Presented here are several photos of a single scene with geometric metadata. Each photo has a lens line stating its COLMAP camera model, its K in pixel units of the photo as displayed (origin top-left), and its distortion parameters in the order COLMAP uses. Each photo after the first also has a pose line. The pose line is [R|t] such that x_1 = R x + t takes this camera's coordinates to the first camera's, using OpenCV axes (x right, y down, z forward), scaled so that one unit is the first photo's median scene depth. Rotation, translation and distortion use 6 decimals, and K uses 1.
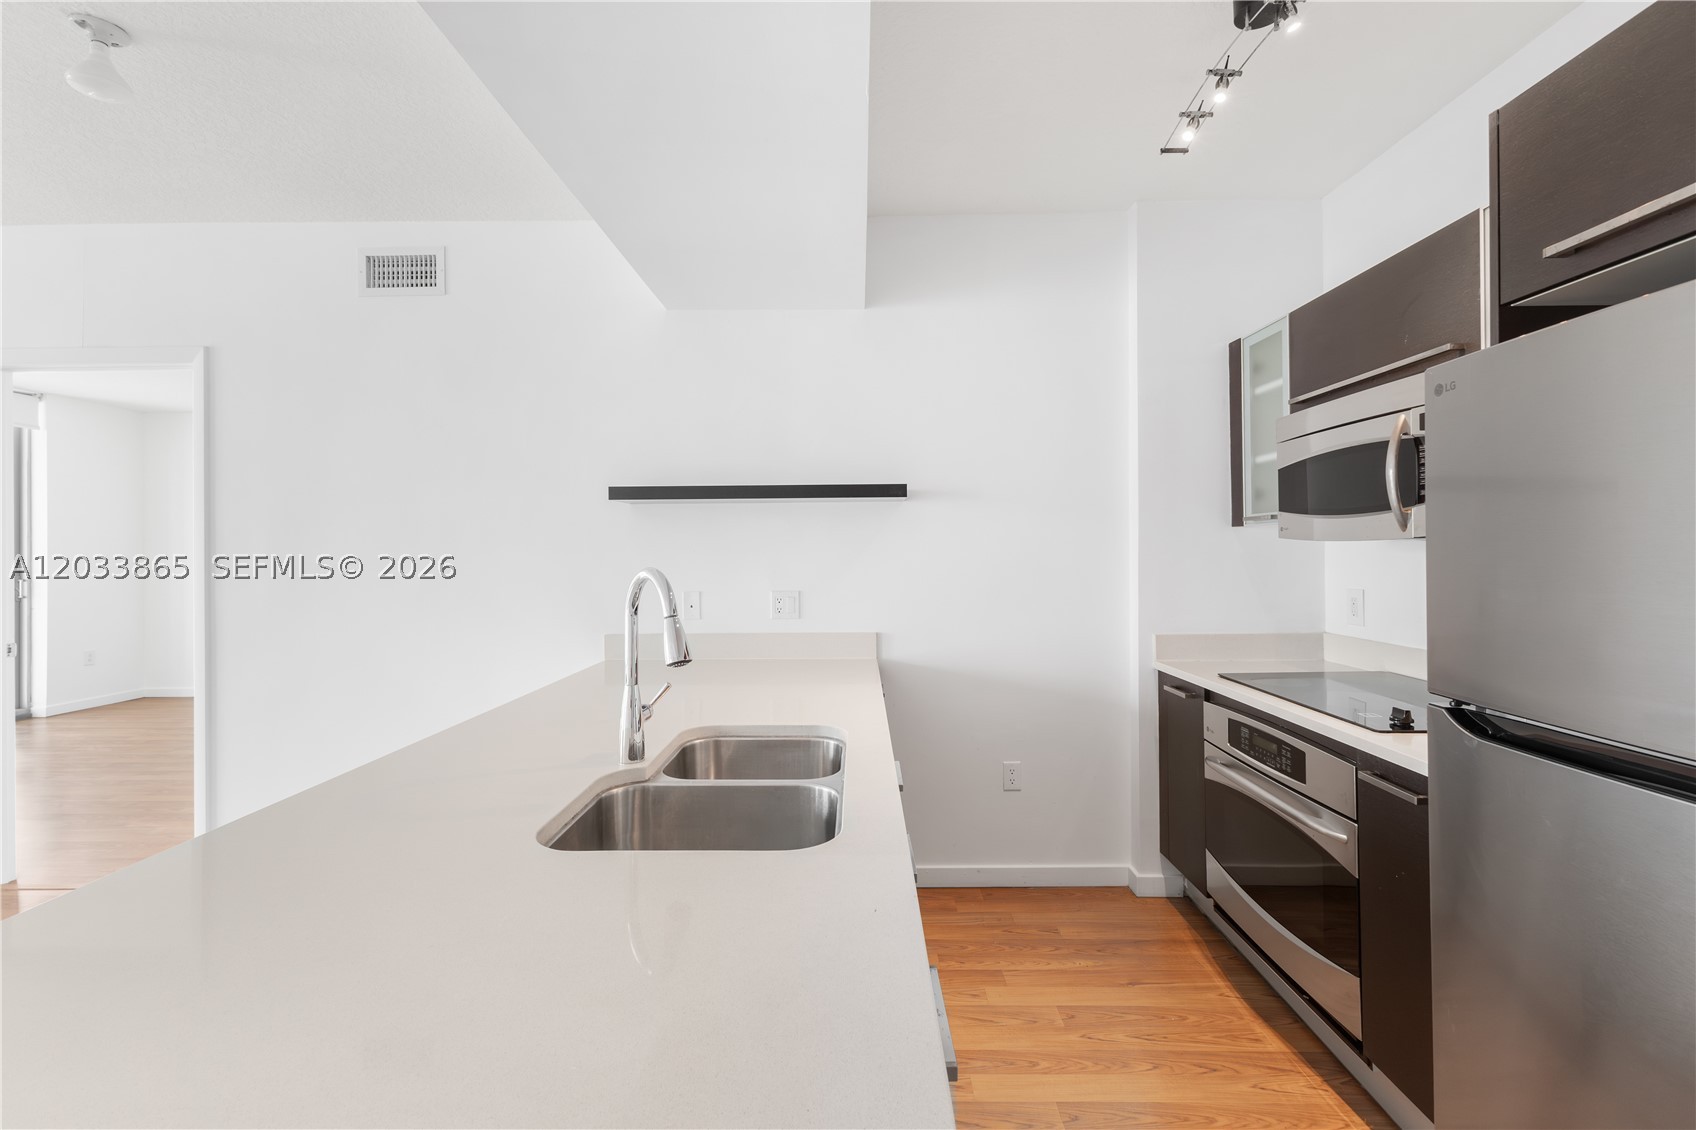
lens RADIAL K [[734.9, 0, 848.4], [0, 734.9, 549.6], [0, 0, 1]] dist [0.001077, -0.000265]
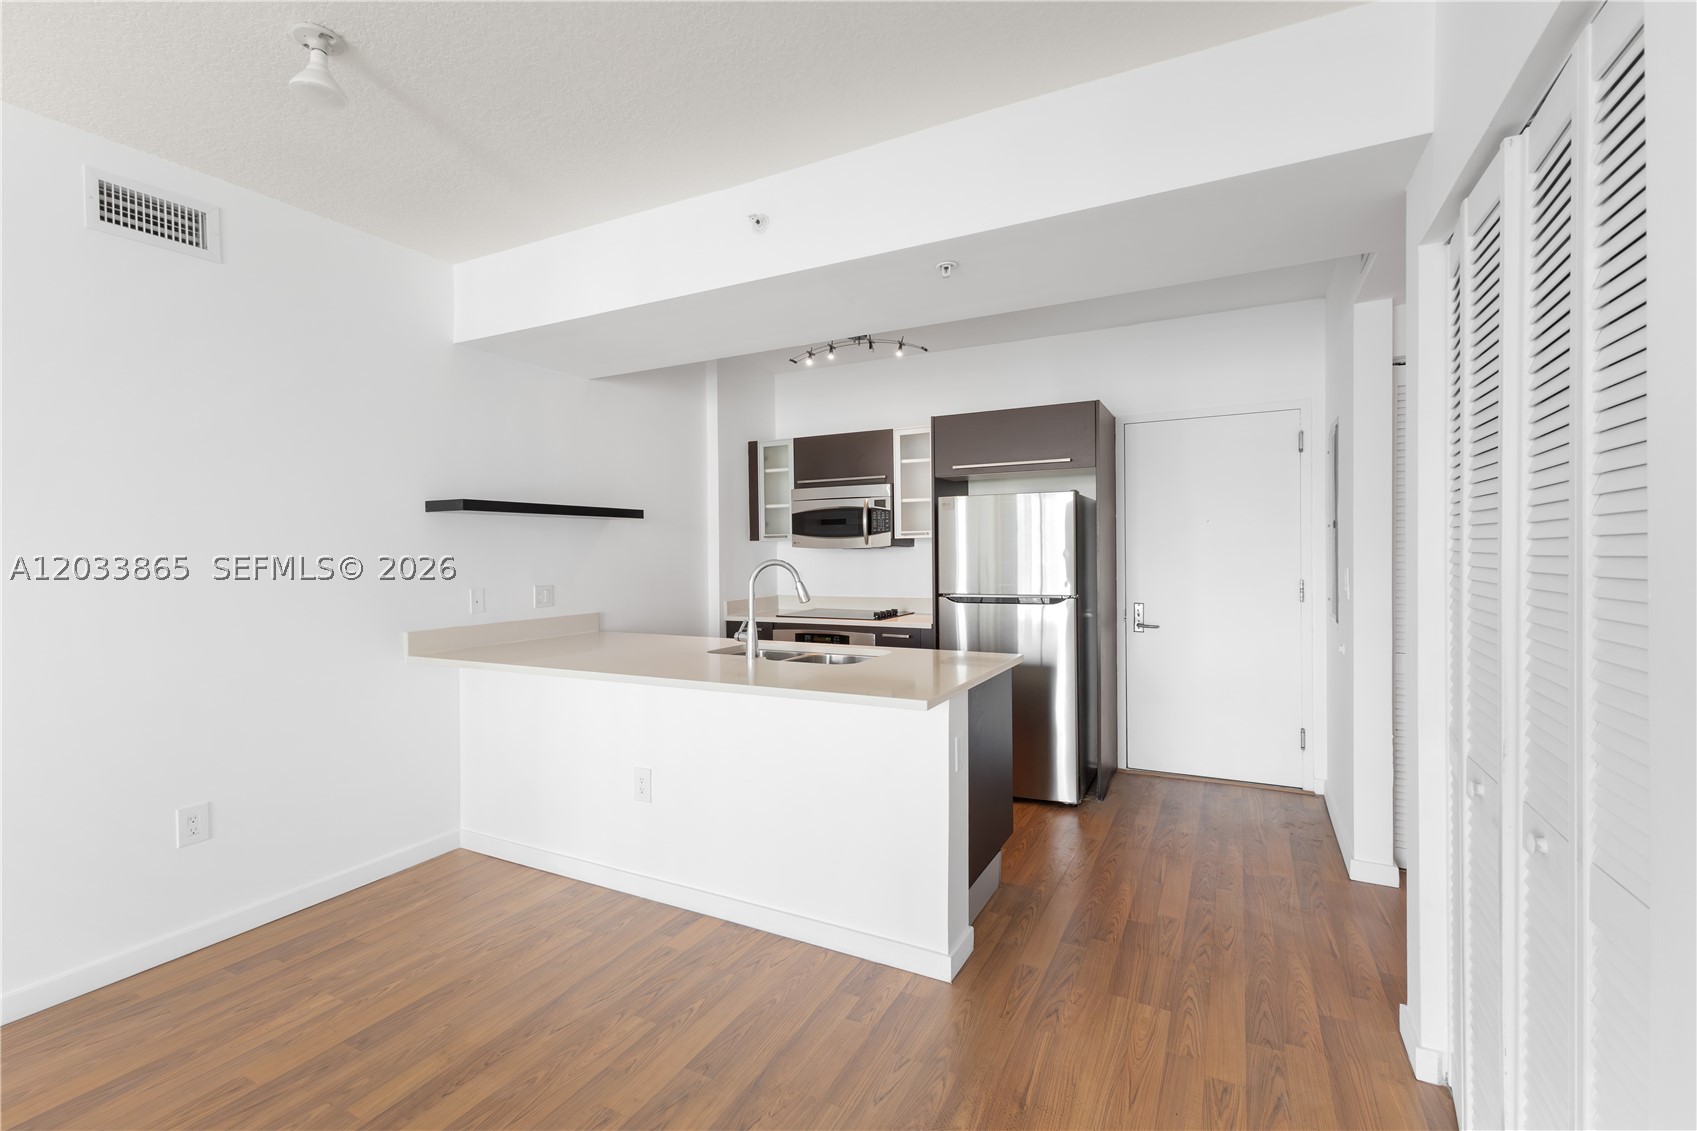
lens RADIAL K [[740.2, 0, 857.7], [0, 740.2, 561.9], [0, 0, 1]] dist [0.010161, -0.000712]
pose [[0.451006, -0.012120, 0.892438, -1.186545], [0.006848, 0.999925, 0.010119, 0.006131], [-0.892494, 0.001548, 0.451056, -0.094877]]
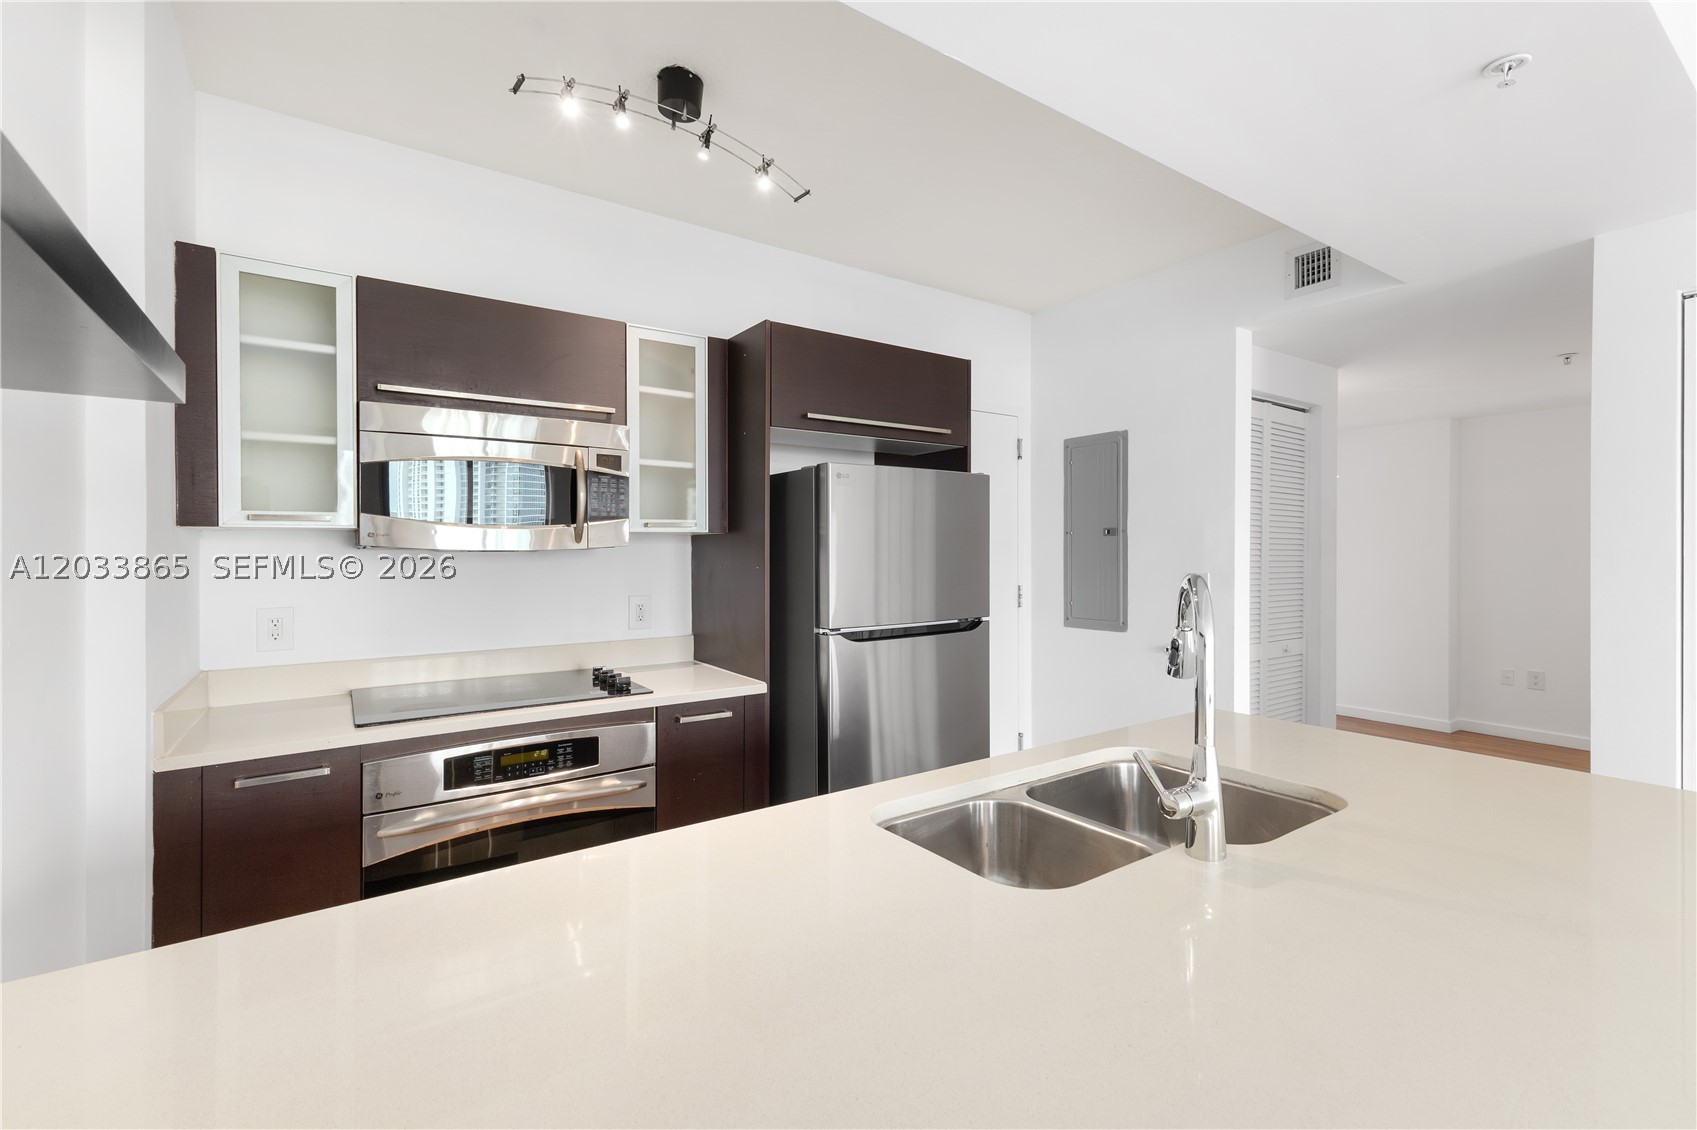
lens RADIAL K [[741.1, 0, 853.5], [0, 741.1, 556.9], [0, 0, 1]] dist [0.019397, -0.000116]
pose [[-0.570120, -0.001114, 0.821561, -0.423935], [0.004729, 0.999978, 0.004637, -0.003937], [-0.821548, 0.006528, -0.570102, 1.029188]]
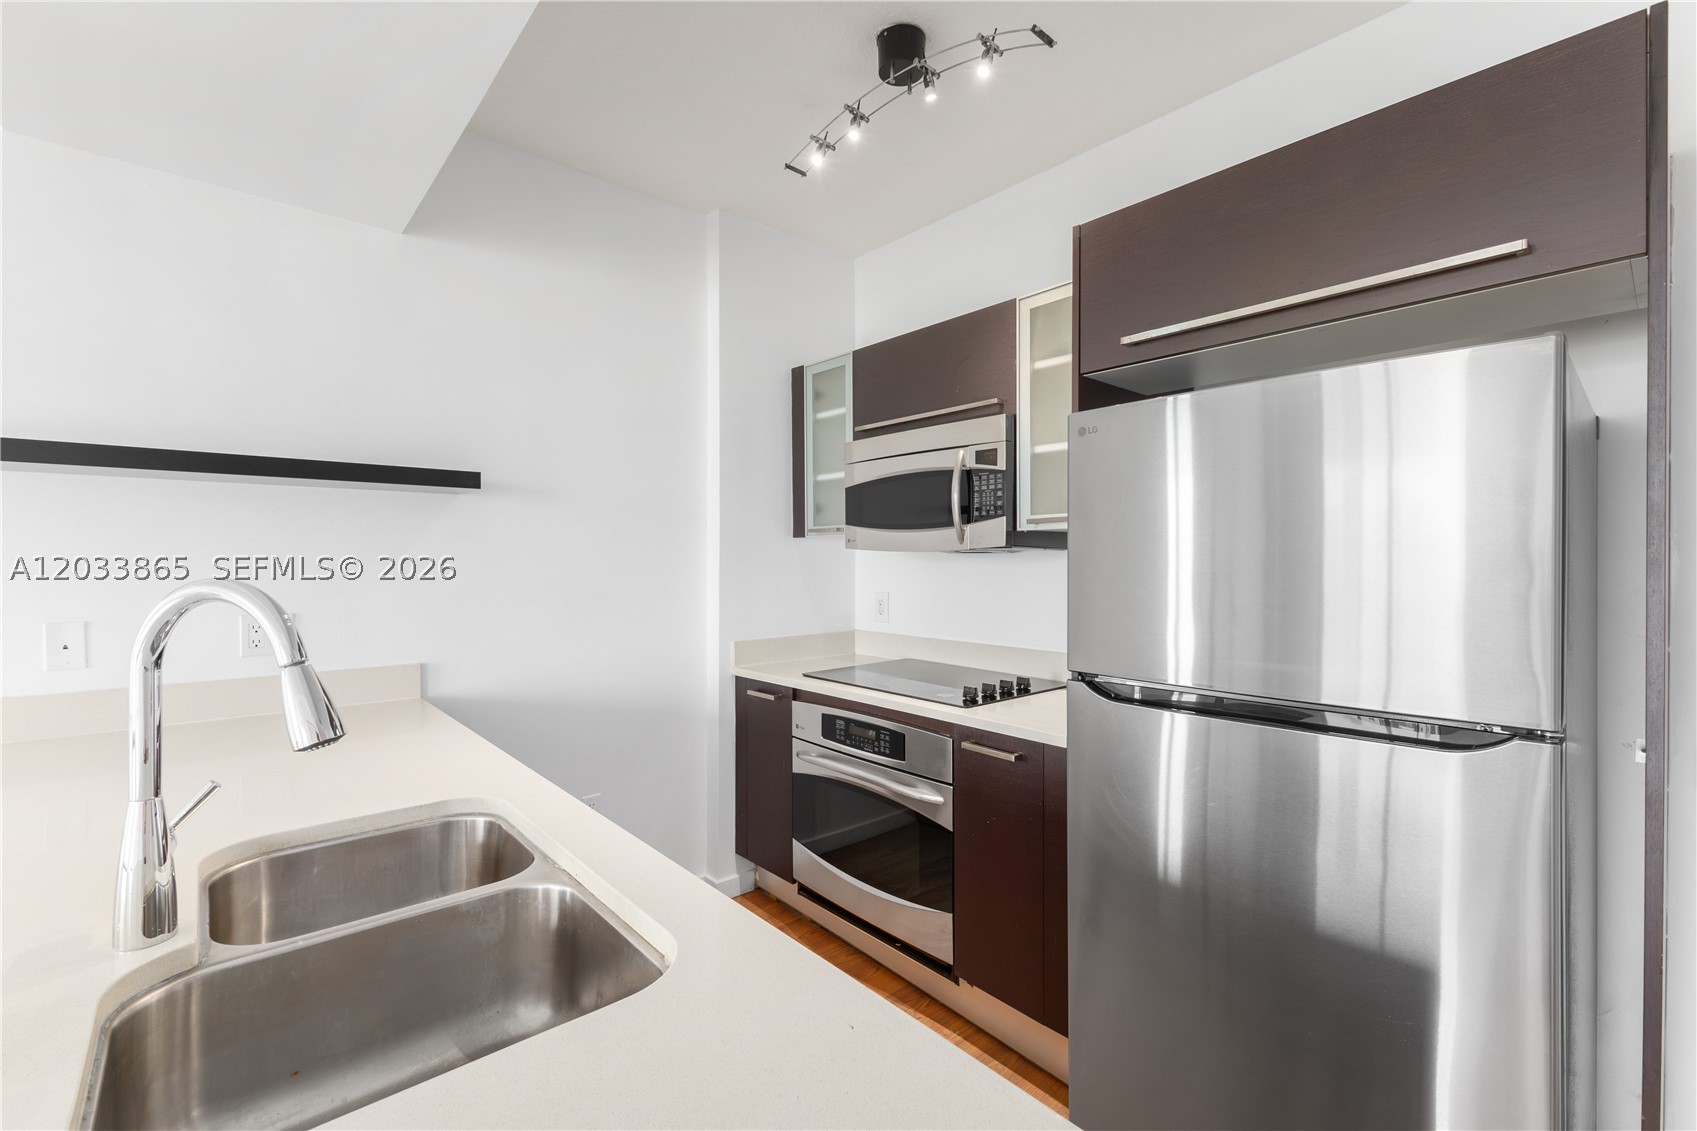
lens RADIAL K [[733.7, 0, 850.6], [0, 733.7, 567.9], [0, 0, 1]] dist [0.000375, -0.000336]
pose [[0.742317, -0.000606, 0.670048, -0.166278], [-0.006466, 0.999947, 0.008068, 0.004994], [-0.670018, -0.010321, 0.742274, 0.158279]]
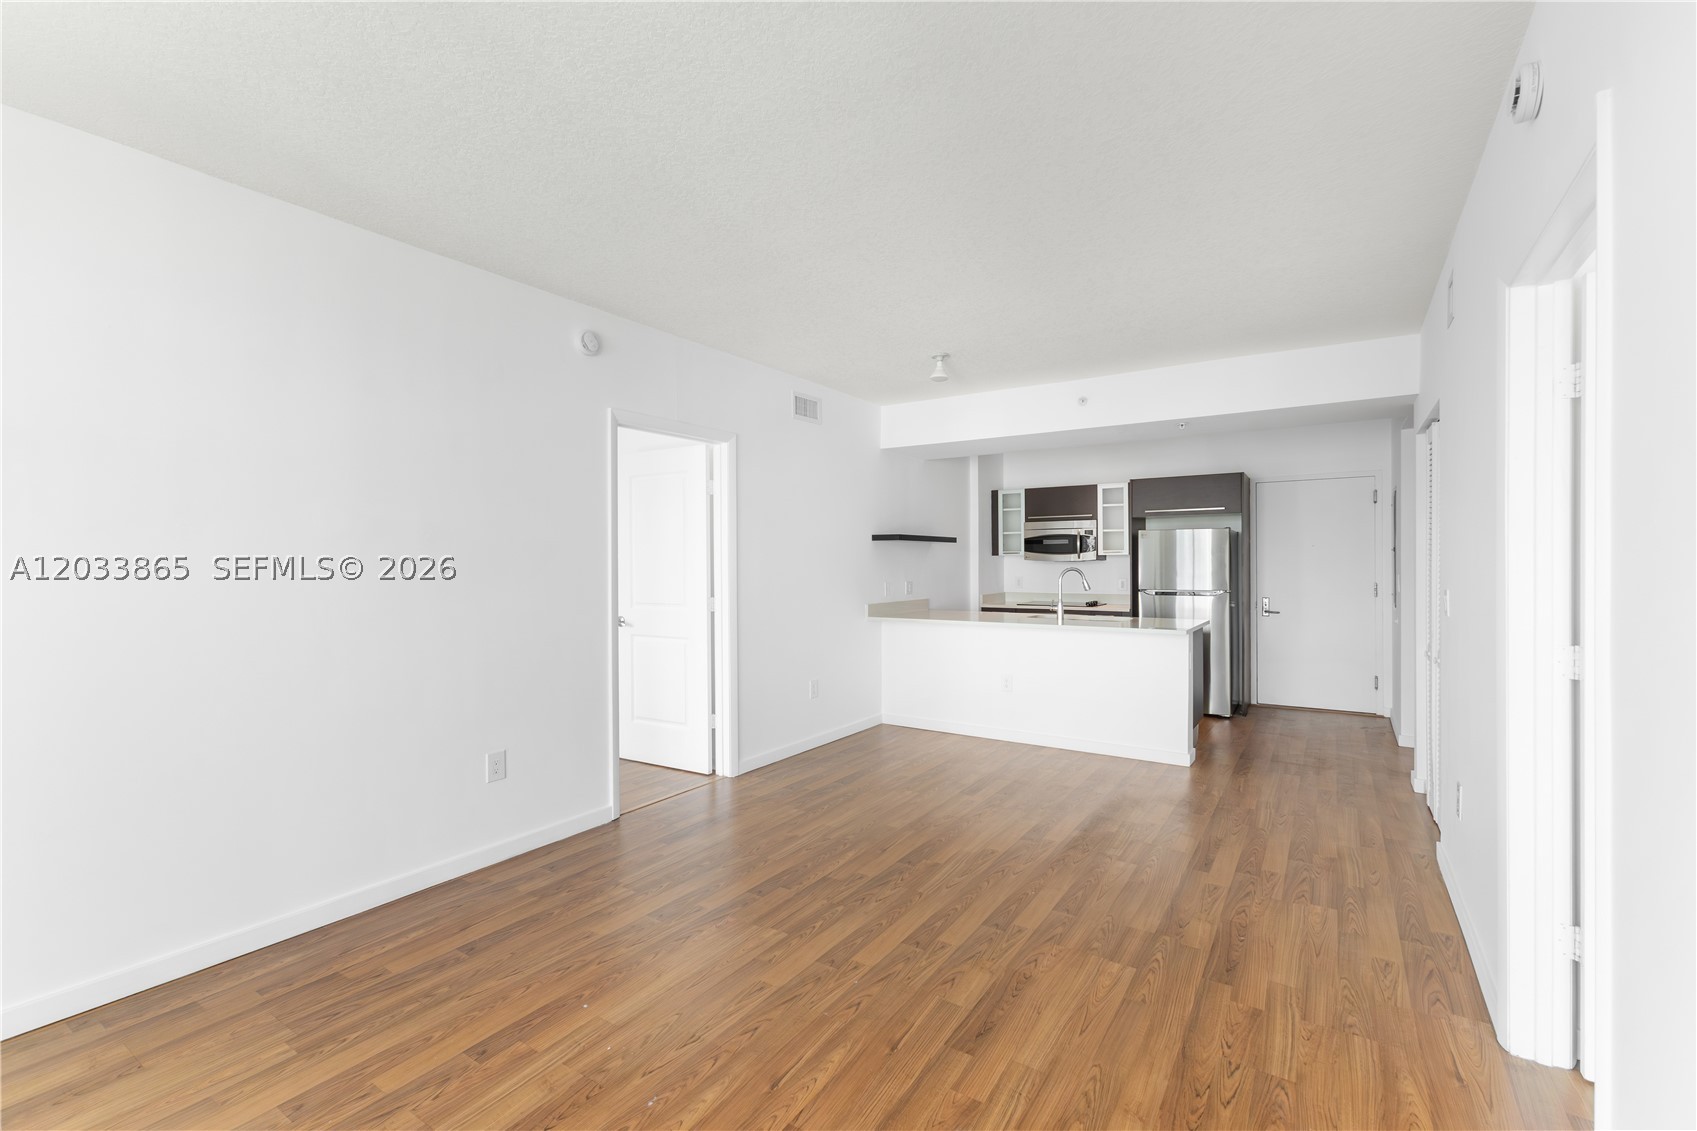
lens RADIAL K [[704.2, 0, 880.2], [0, 704.2, 565.0], [0, 0, 1]] dist [0.014863, -0.000075]
pose [[0.532585, 0.001237, 0.846375, -2.313025], [-0.000411, 0.999999, -0.001203, 0.009302], [-0.846376, 0.000293, 0.532585, -0.083770]]
